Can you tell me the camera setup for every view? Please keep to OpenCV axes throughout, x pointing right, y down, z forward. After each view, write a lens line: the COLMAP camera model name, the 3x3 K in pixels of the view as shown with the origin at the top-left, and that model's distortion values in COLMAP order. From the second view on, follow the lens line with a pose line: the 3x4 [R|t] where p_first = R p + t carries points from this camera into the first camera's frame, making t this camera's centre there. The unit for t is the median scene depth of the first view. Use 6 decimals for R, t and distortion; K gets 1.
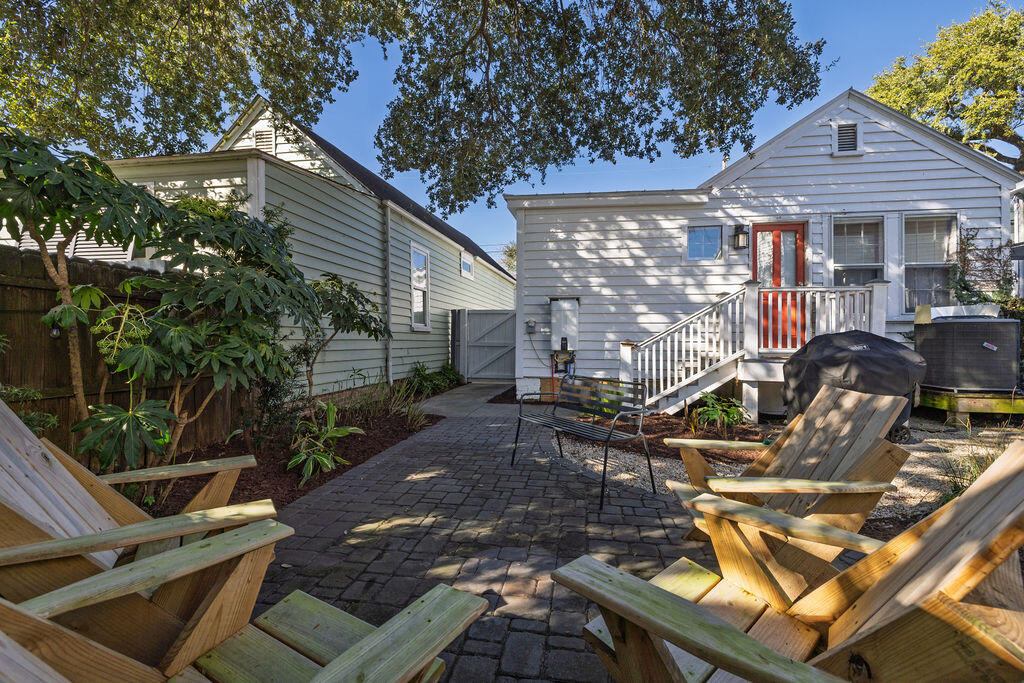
lens RADIAL K [[444.0, 0, 512.0], [0, 444.0, 341.5], [0, 0, 1]] dist [0.001621, 0.000732]
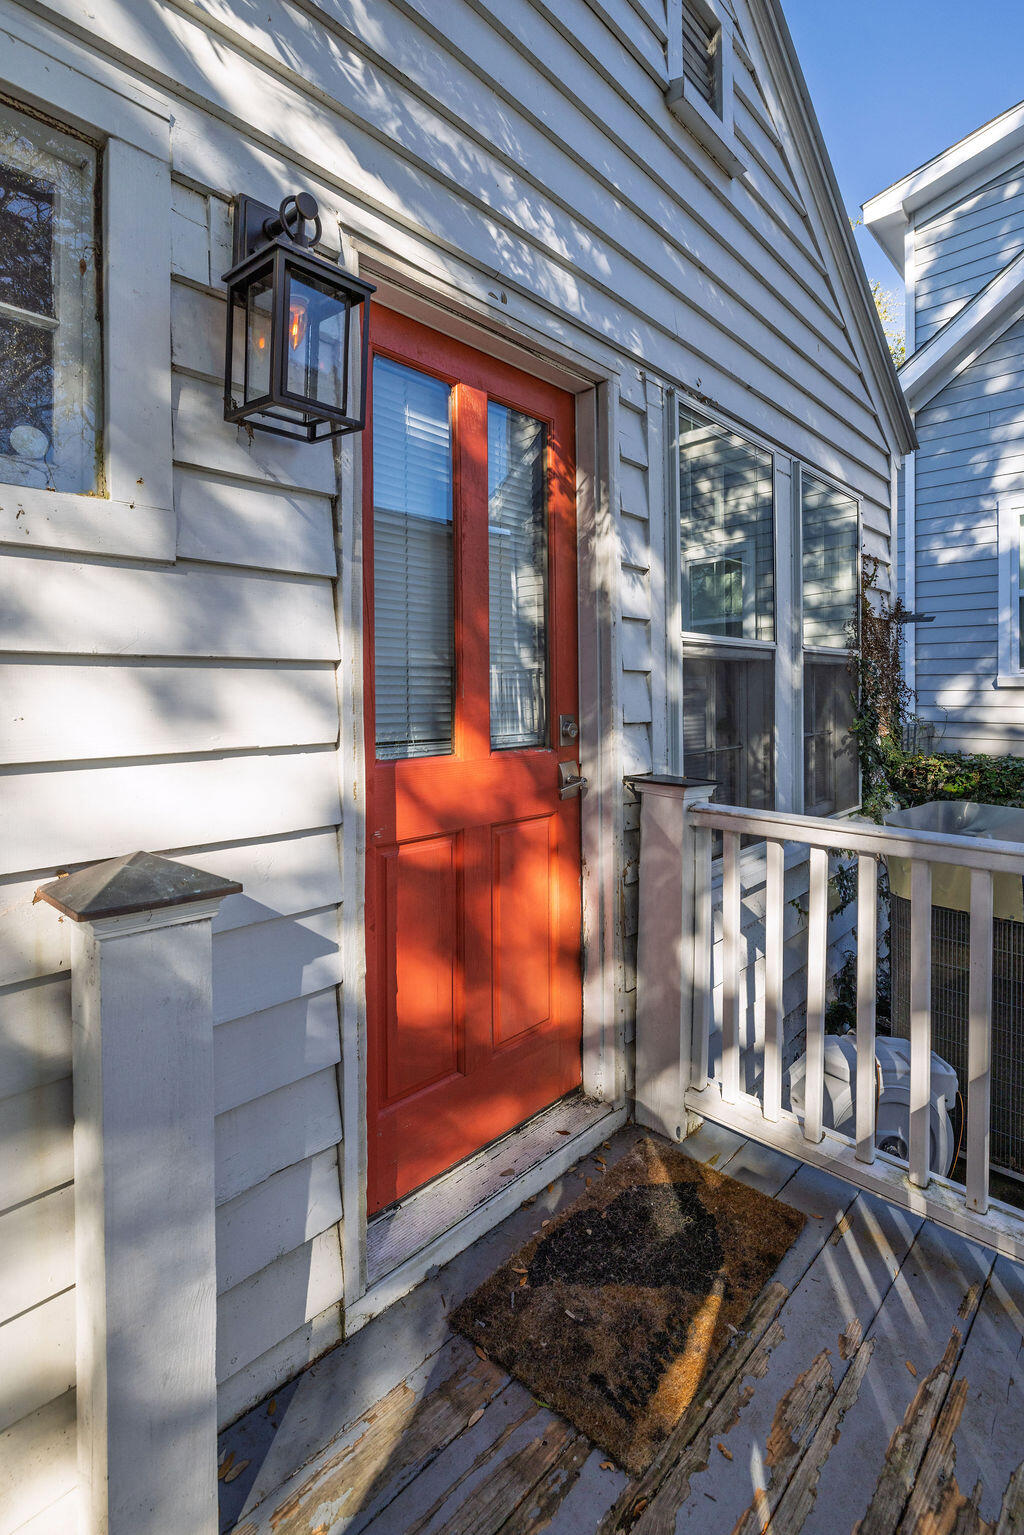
lens RADIAL K [[698.2, 0, 517.0], [0, 698.2, 692.9], [0, 0, 1]] dist [-0.000675, -0.000065]
pose [[0.569864, -0.012993, 0.821637, 0.400289], [0.007811, 0.999915, 0.010395, -0.143655], [-0.821702, 0.000494, 0.569917, 0.847769]]
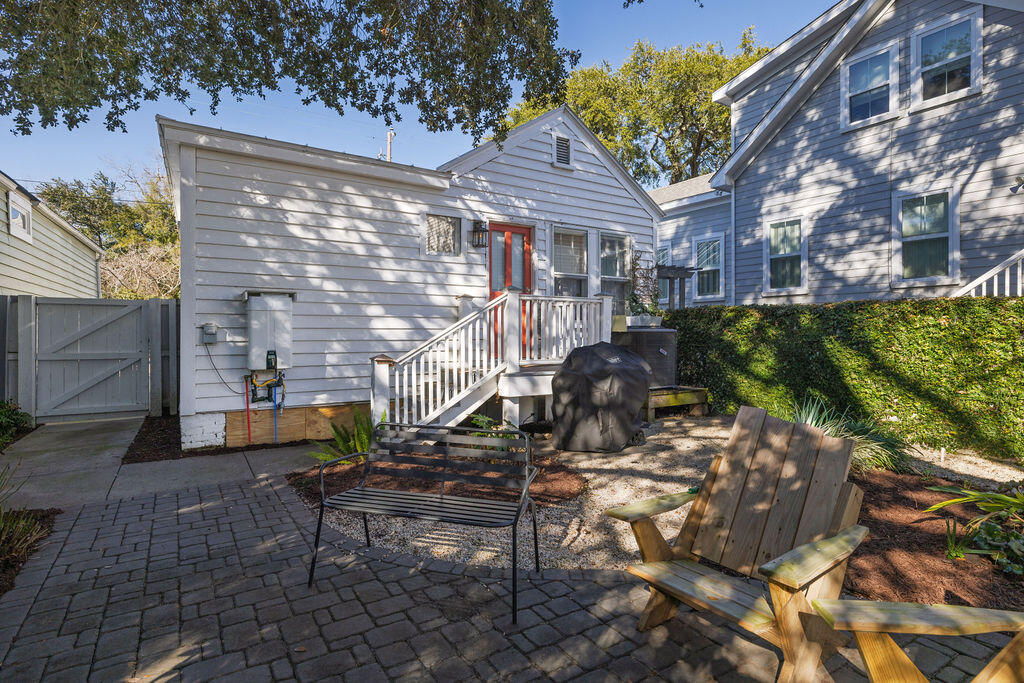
lens RADIAL K [[525.5, 0, 515.7], [0, 525.5, 337.7], [0, 0, 1]] dist [-0.002412, -0.000213]
pose [[0.747395, -0.012404, 0.664264, -0.140641], [0.007992, 0.999921, 0.009679, -0.034065], [-0.664331, -0.001925, 0.747436, 0.151885]]
